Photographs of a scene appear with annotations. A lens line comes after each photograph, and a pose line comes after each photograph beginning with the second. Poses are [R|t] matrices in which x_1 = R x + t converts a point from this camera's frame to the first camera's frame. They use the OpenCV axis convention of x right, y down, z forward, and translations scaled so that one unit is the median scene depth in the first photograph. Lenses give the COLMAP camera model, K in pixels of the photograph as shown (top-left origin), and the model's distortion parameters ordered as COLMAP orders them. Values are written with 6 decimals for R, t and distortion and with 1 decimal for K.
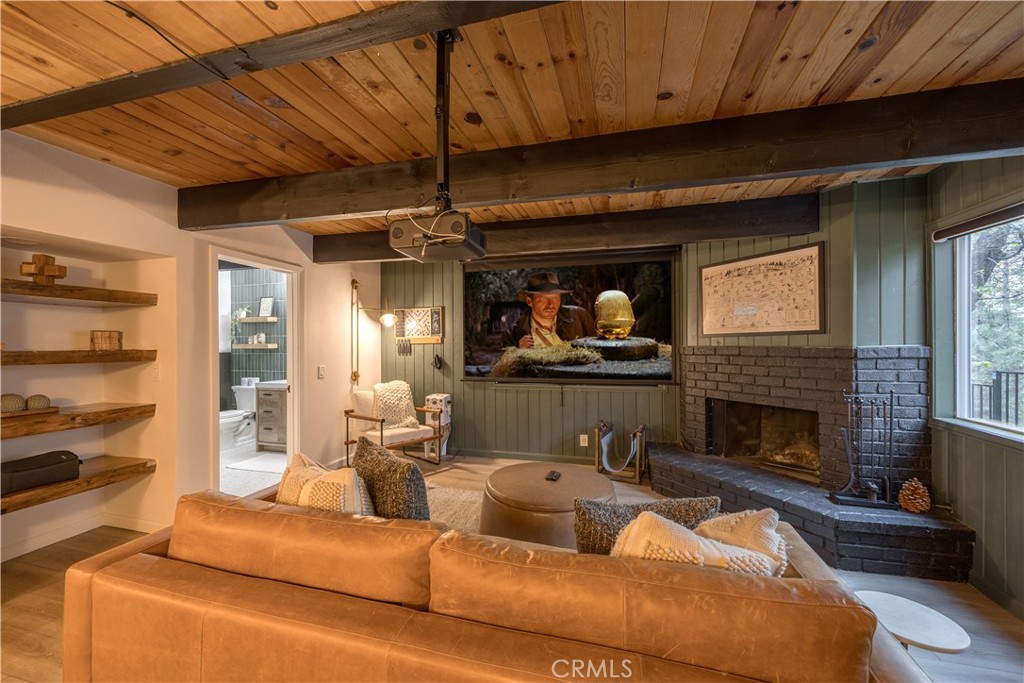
lens RADIAL K [[399.3, 0, 512.0], [0, 399.3, 341.5], [0, 0, 1]] dist [-0.000151, 0.000095]
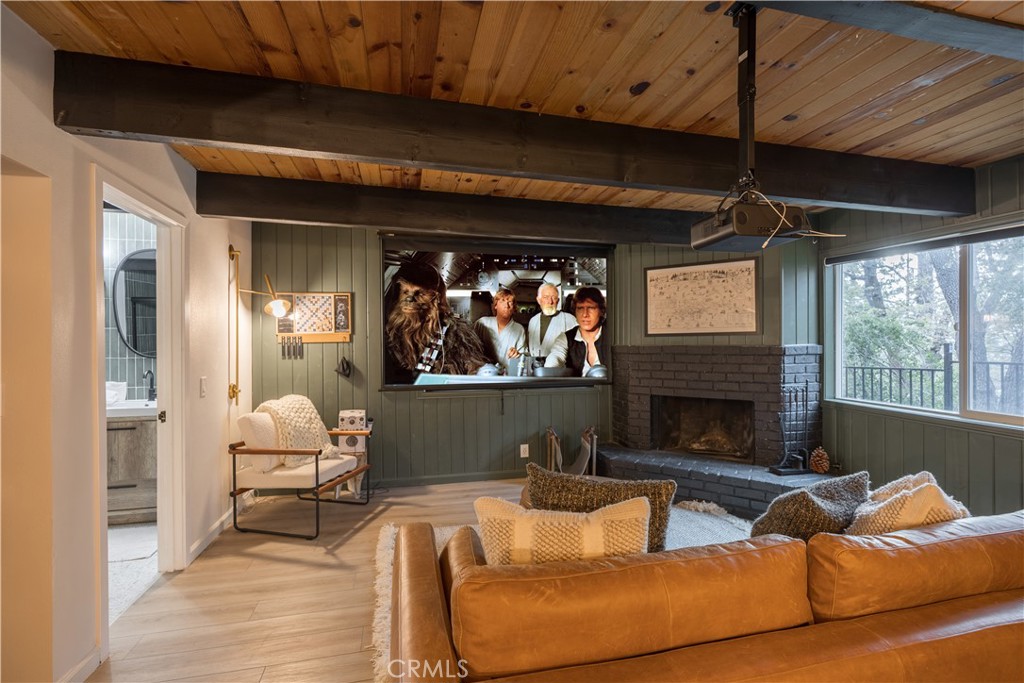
lens RADIAL K [[467.7, 0, 513.0], [0, 467.7, 339.9], [0, 0, 1]] dist [-0.009436, -0.000625]
pose [[0.873087, 0.004273, 0.487545, -0.453183], [-0.004218, 0.999990, -0.001210, 0.000651], [-0.487546, -0.001000, 0.873097, 0.126273]]
